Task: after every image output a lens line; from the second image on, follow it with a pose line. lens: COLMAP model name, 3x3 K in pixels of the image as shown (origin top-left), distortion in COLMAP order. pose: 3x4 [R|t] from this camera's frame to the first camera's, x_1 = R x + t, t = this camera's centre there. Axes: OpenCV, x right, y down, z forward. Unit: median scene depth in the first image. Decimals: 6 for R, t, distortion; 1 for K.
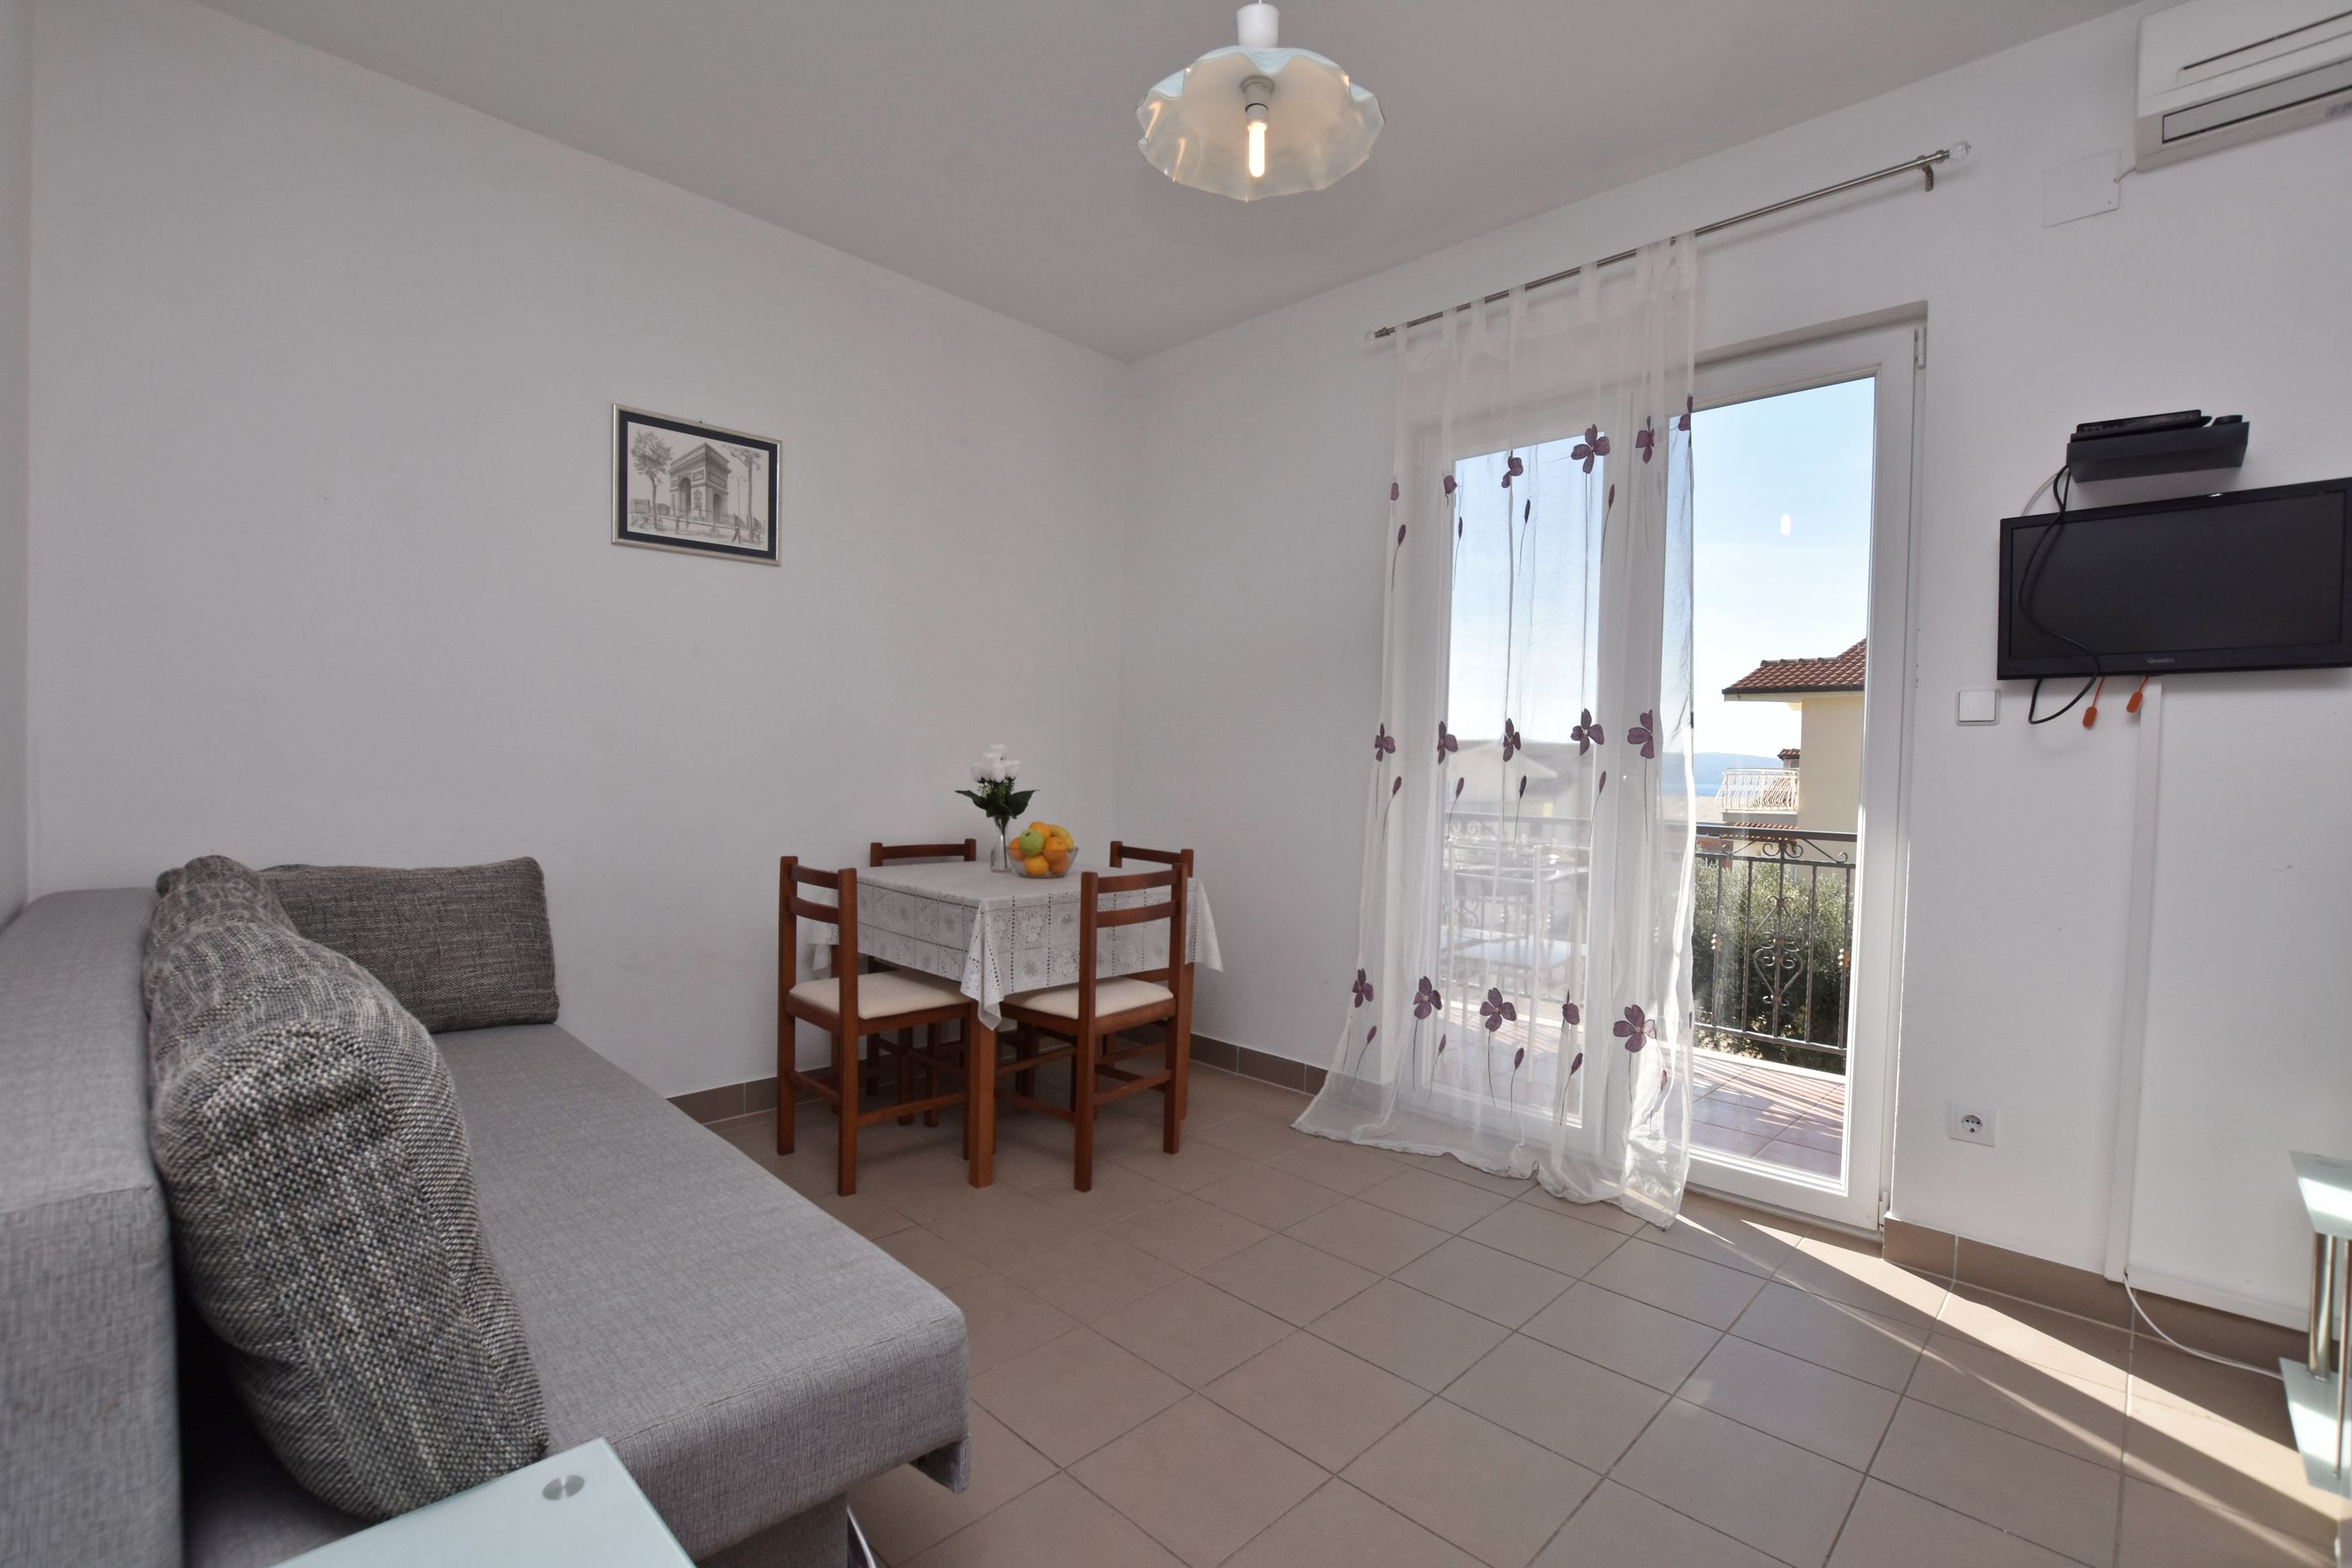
lens RADIAL K [[1037.6, 0, 1175.6], [0, 1037.6, 790.8], [0, 0, 1]] dist [-0.025793, -0.000143]
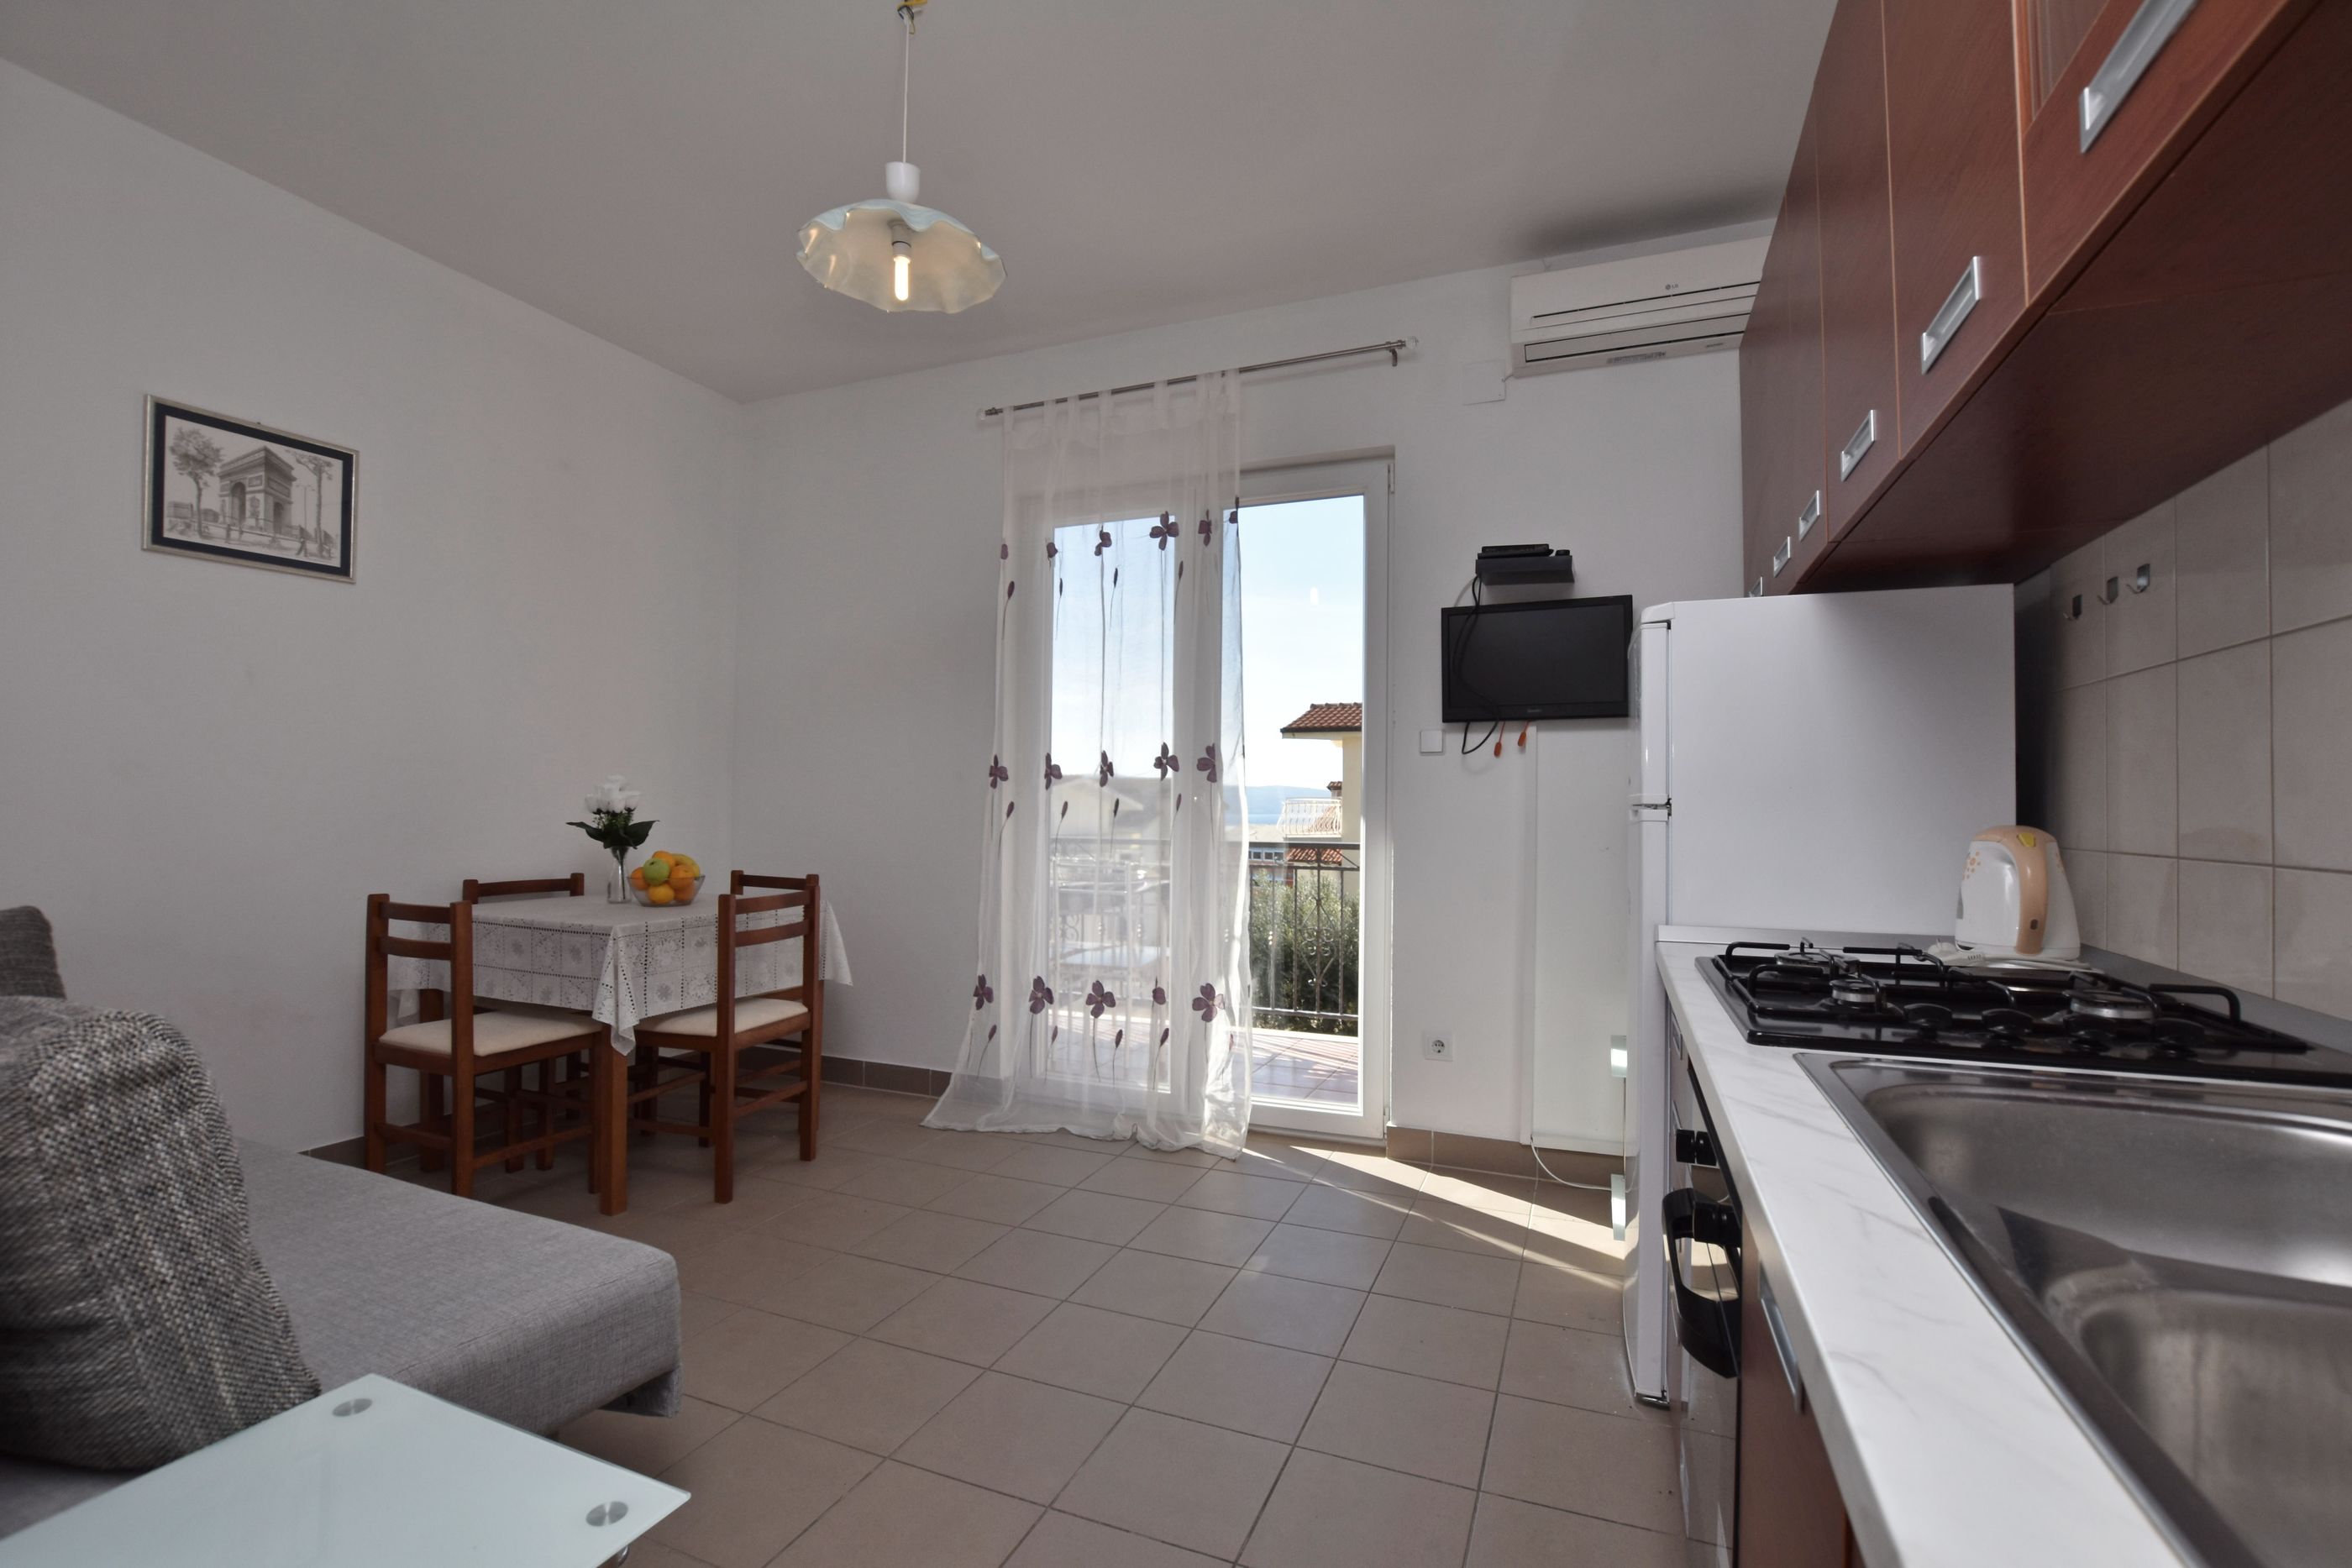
lens RADIAL K [[1070.0, 0, 1164.0], [0, 1070.0, 779.7], [0, 0, 1]] dist [-0.000924, -0.000020]
pose [[0.930708, -0.006292, 0.365709, -0.065370], [0.022441, 0.998951, -0.039924, 0.014641], [-0.365074, 0.045365, 0.929873, -0.170966]]
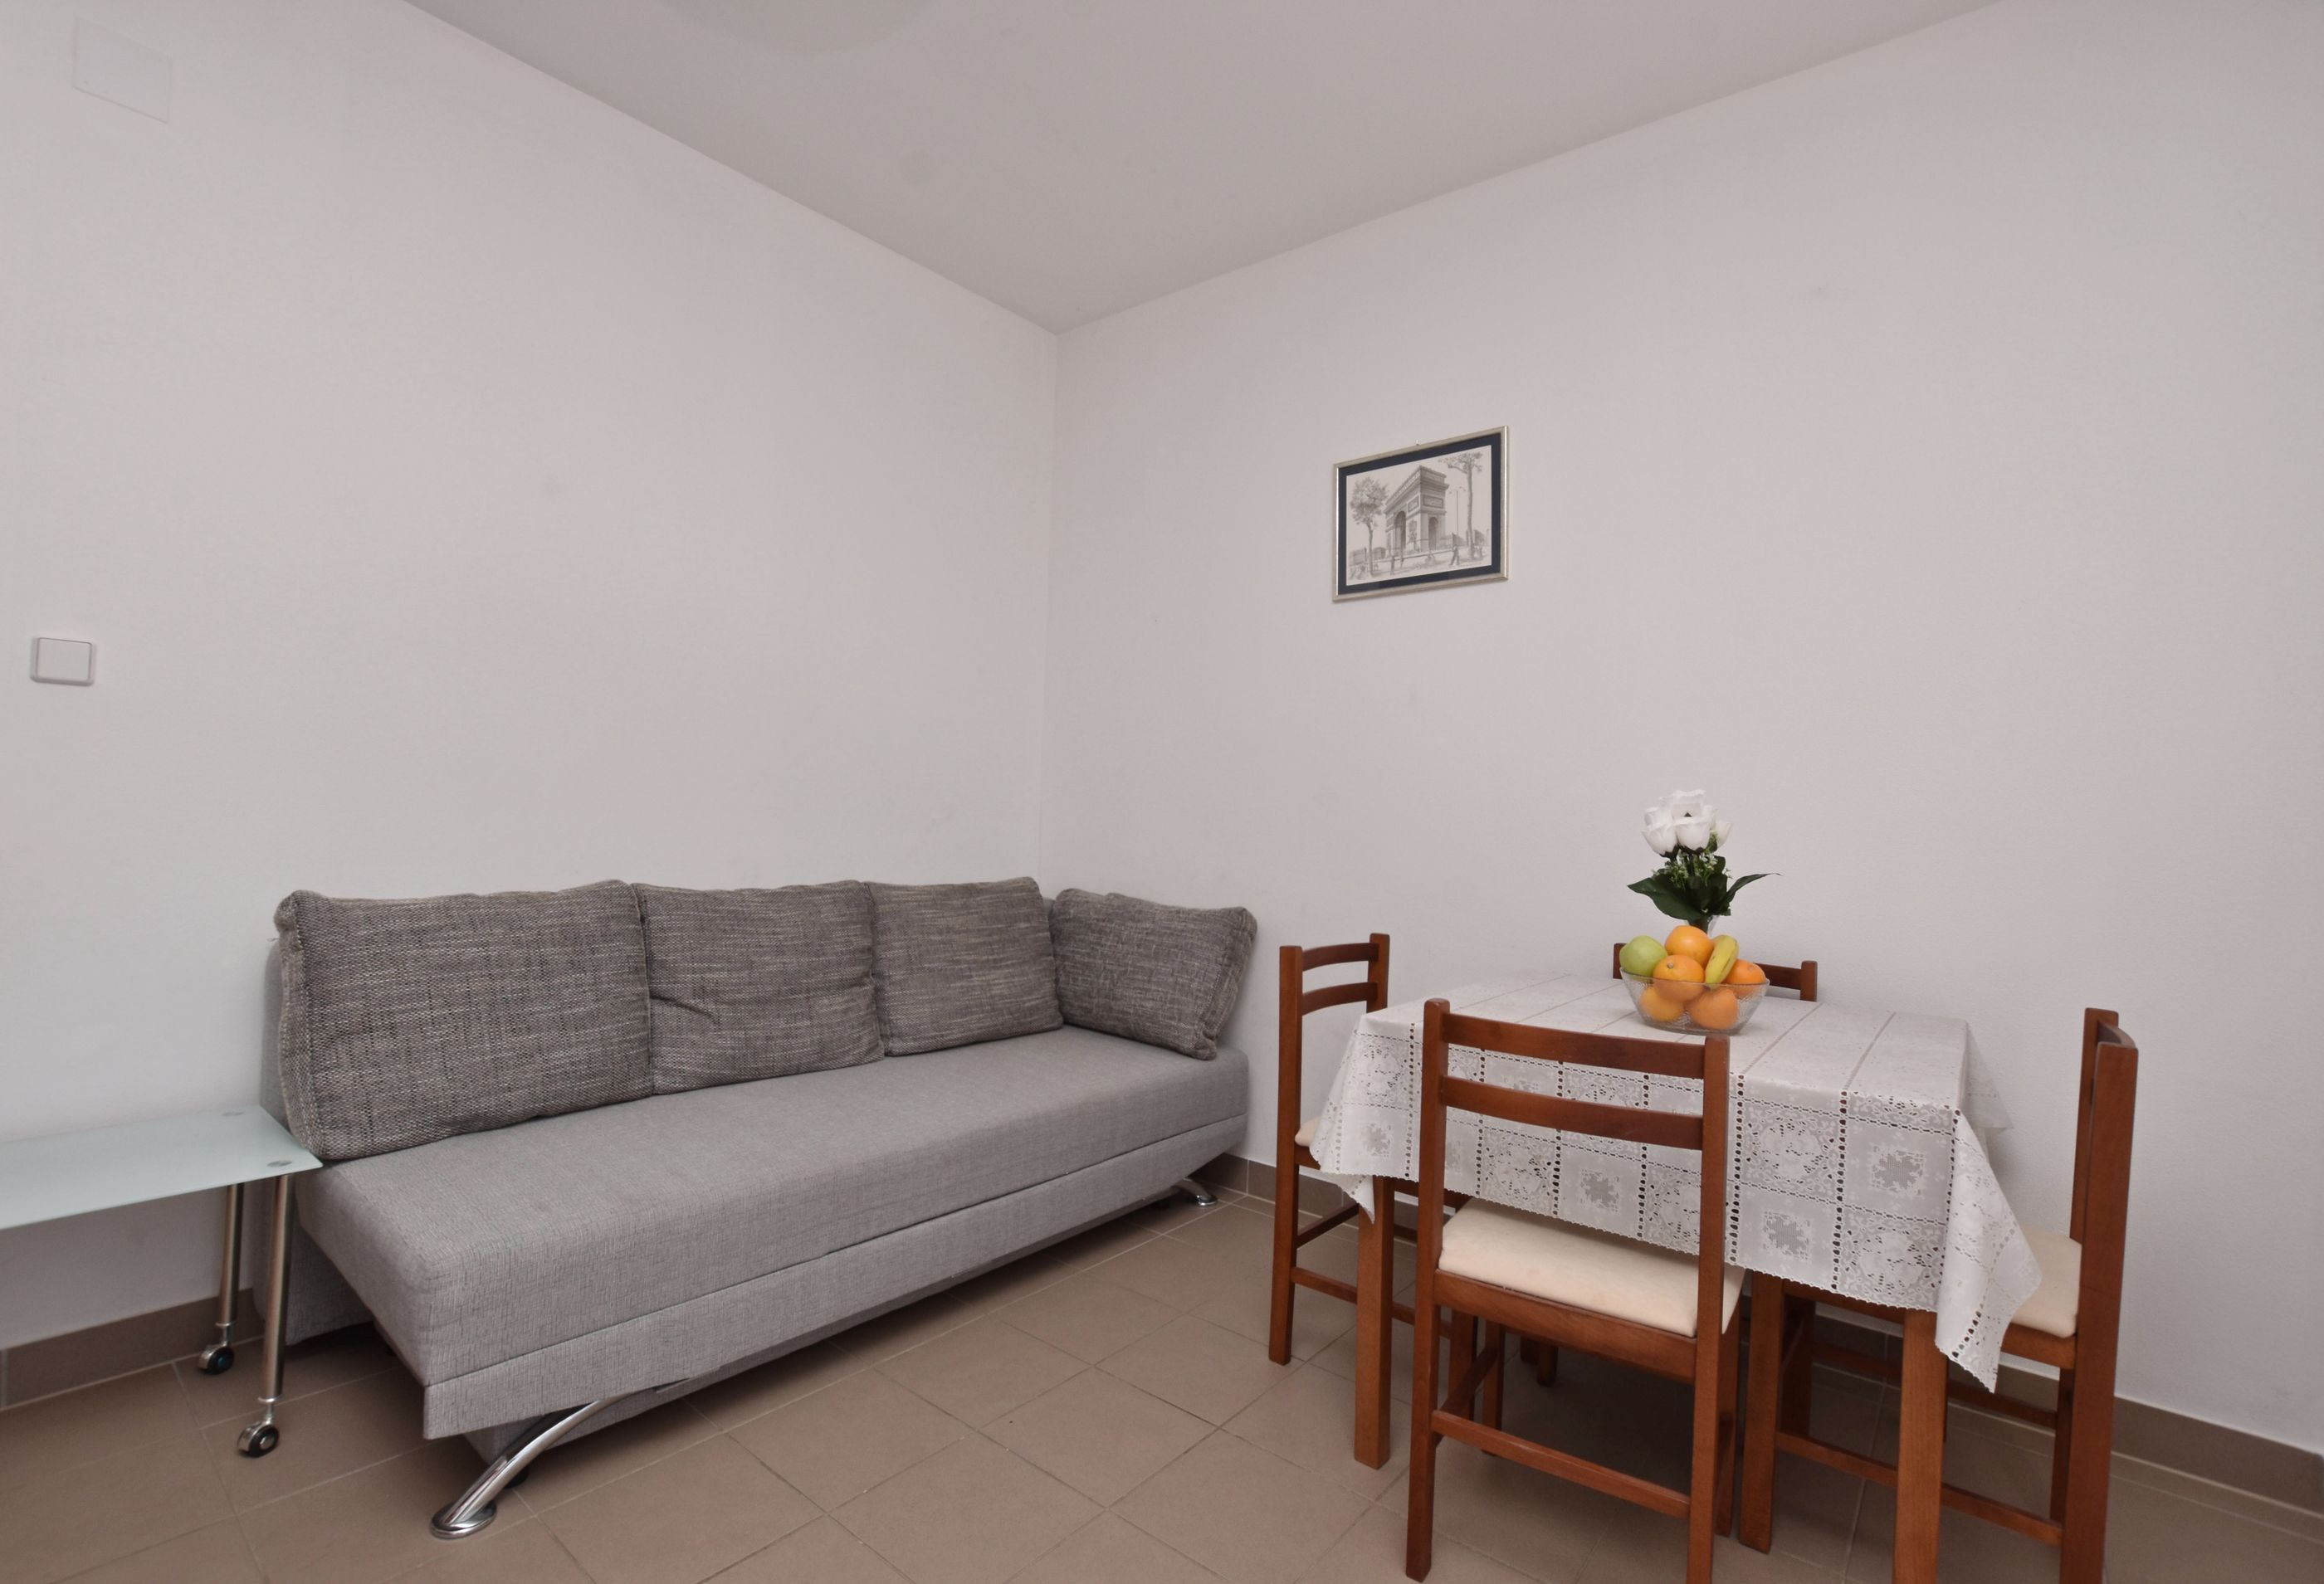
lens RADIAL K [[1053.3, 0, 1216.7], [0, 1053.3, 792.9], [0, 0, 1]] dist [-0.000150, -0.000001]
pose [[0.110917, -0.053873, -0.992369, 0.437625], [-0.070326, 0.995601, -0.061908, 0.014699], [0.991338, 0.076656, 0.106640, 0.786810]]
